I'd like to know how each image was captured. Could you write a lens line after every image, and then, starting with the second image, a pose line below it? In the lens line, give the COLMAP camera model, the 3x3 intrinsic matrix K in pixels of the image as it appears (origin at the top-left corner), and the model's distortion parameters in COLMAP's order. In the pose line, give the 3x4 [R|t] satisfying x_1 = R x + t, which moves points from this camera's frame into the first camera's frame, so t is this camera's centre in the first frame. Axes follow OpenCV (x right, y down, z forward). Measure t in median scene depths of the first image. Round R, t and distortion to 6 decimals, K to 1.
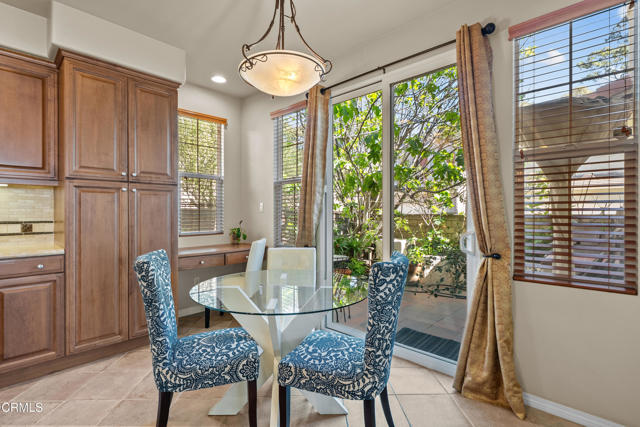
lens RADIAL K [[294.2, 0, 321.4], [0, 294.2, 211.8], [0, 0, 1]] dist [-0.003925, -0.000155]
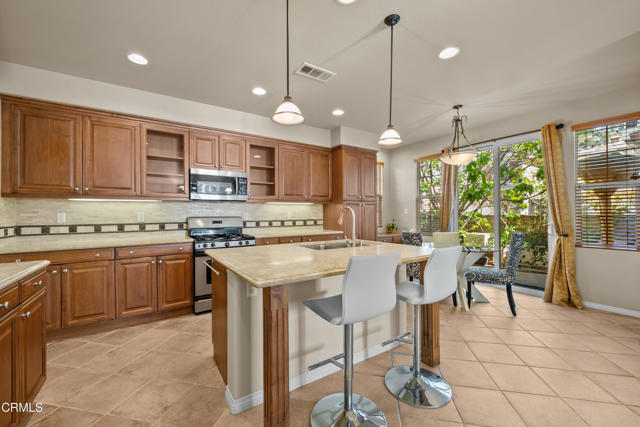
lens RADIAL K [[254.9, 0, 318.7], [0, 254.9, 212.6], [0, 0, 1]] dist [-0.002833, -0.000340]
pose [[0.974129, -0.009621, -0.225788, -0.611718], [0.009052, 0.999953, -0.003556, -0.015564], [0.225812, 0.001420, 0.974170, -1.002134]]
